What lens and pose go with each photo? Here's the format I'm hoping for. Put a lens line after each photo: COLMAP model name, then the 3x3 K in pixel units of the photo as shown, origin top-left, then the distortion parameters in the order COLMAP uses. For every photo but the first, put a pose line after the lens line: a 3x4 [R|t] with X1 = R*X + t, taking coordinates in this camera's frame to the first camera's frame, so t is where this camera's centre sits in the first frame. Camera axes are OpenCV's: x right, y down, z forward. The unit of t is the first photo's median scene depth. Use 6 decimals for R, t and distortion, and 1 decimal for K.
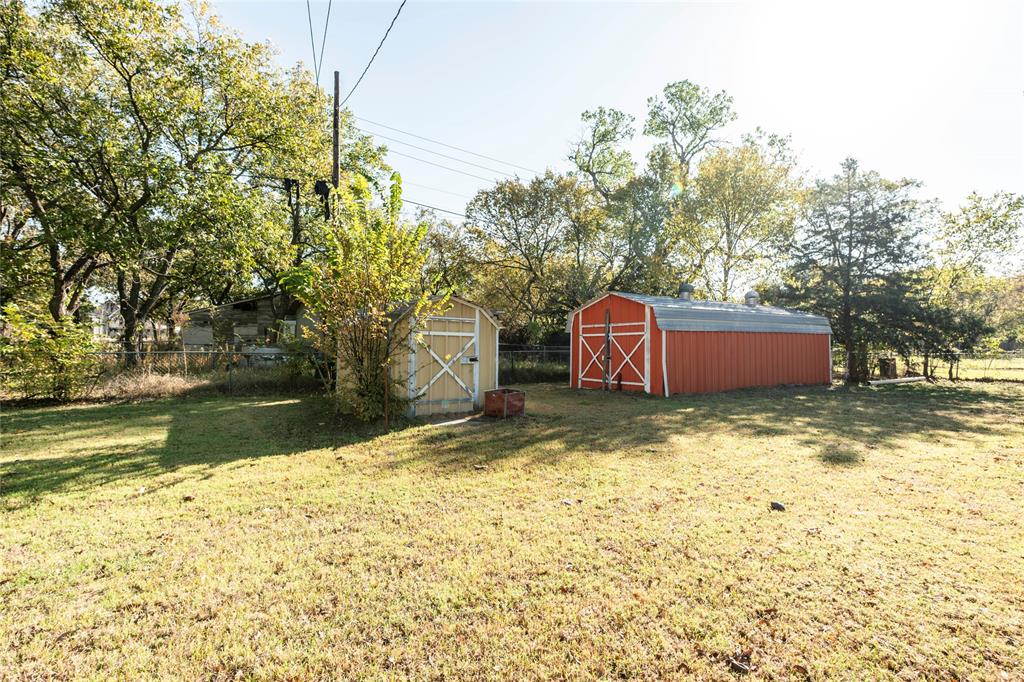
lens RADIAL K [[475.4, 0, 510.4], [0, 475.4, 339.3], [0, 0, 1]] dist [0.003754, 0.000874]
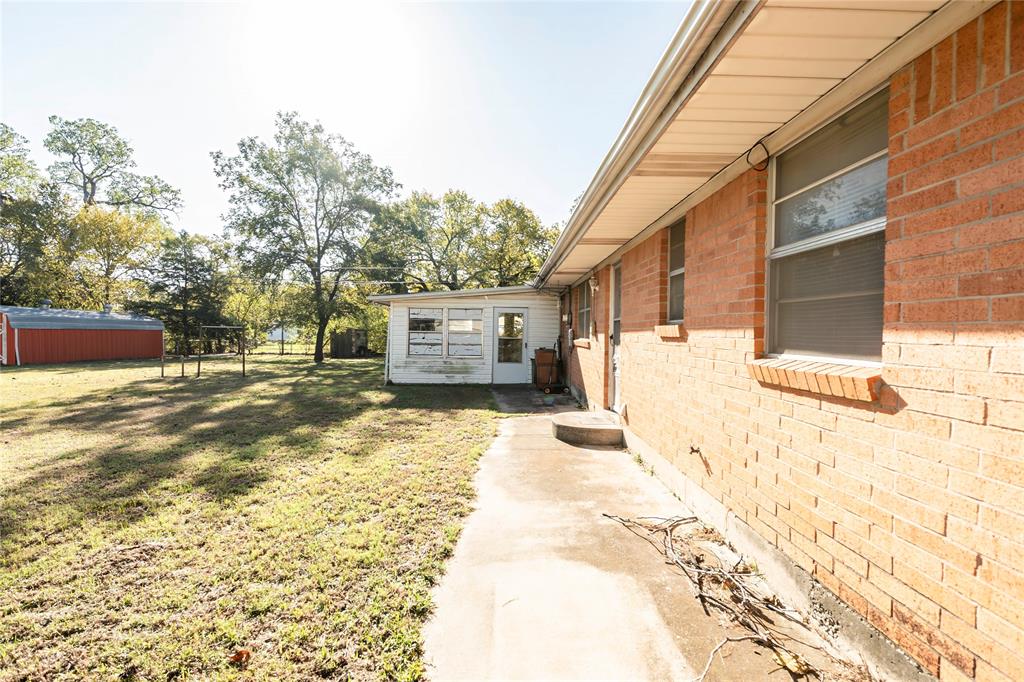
lens RADIAL K [[475.4, 0, 515.9], [0, 475.4, 339.1], [0, 0, 1]] dist [0.003754, 0.000874]
pose [[0.548627, -0.006585, 0.836041, -0.097745], [-0.007950, 0.999883, 0.013093, -0.011439], [-0.836029, -0.013829, 0.548511, -1.006496]]
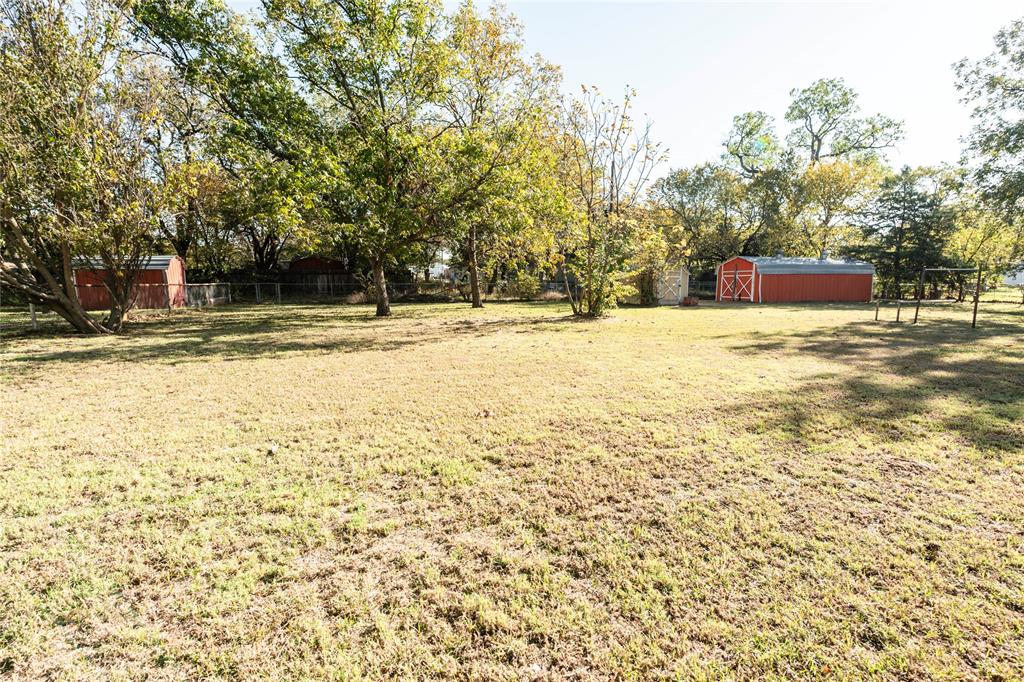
lens RADIAL K [[475.4, 0, 507.6], [0, 475.4, 338.1], [0, 0, 1]] dist [0.003754, 0.000874]
pose [[0.959694, 0.031473, -0.279279, -0.132347], [0.005372, 0.991474, 0.130195, -0.012171], [0.280995, -0.126448, 0.951343, -1.029997]]
